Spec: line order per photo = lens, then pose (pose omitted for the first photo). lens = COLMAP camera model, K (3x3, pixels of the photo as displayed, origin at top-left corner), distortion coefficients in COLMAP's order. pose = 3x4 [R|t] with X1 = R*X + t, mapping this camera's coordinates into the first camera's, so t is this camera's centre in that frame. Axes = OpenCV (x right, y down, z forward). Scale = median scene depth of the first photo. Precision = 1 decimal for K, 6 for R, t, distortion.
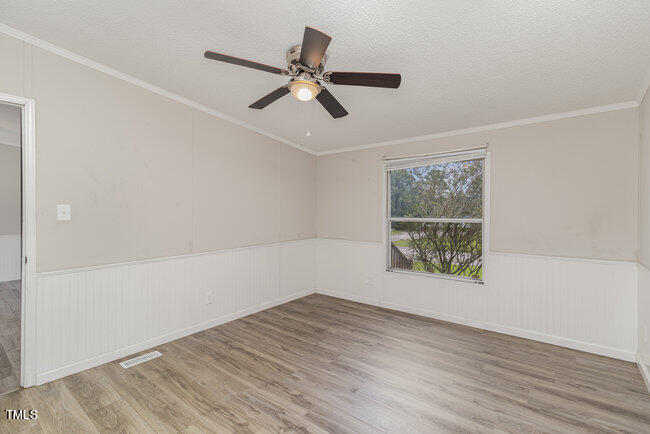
lens RADIAL K [[303.1, 0, 327.9], [0, 303.1, 208.1], [0, 0, 1]] dist [0.022039, 0.000070]
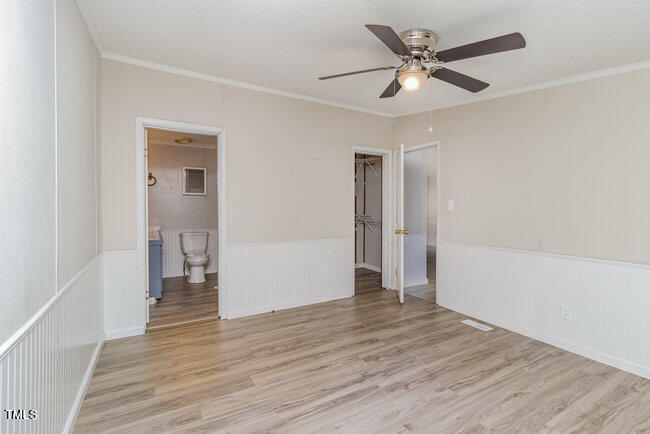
lens RADIAL K [[303.1, 0, 327.9], [0, 303.1, 208.1], [0, 0, 1]] dist [0.022039, 0.000070]
pose [[-0.365025, 0.004863, -0.930985, 0.729507], [0.002176, 0.999988, 0.004370, 0.022189], [0.930995, -0.000430, -0.365031, 0.890608]]
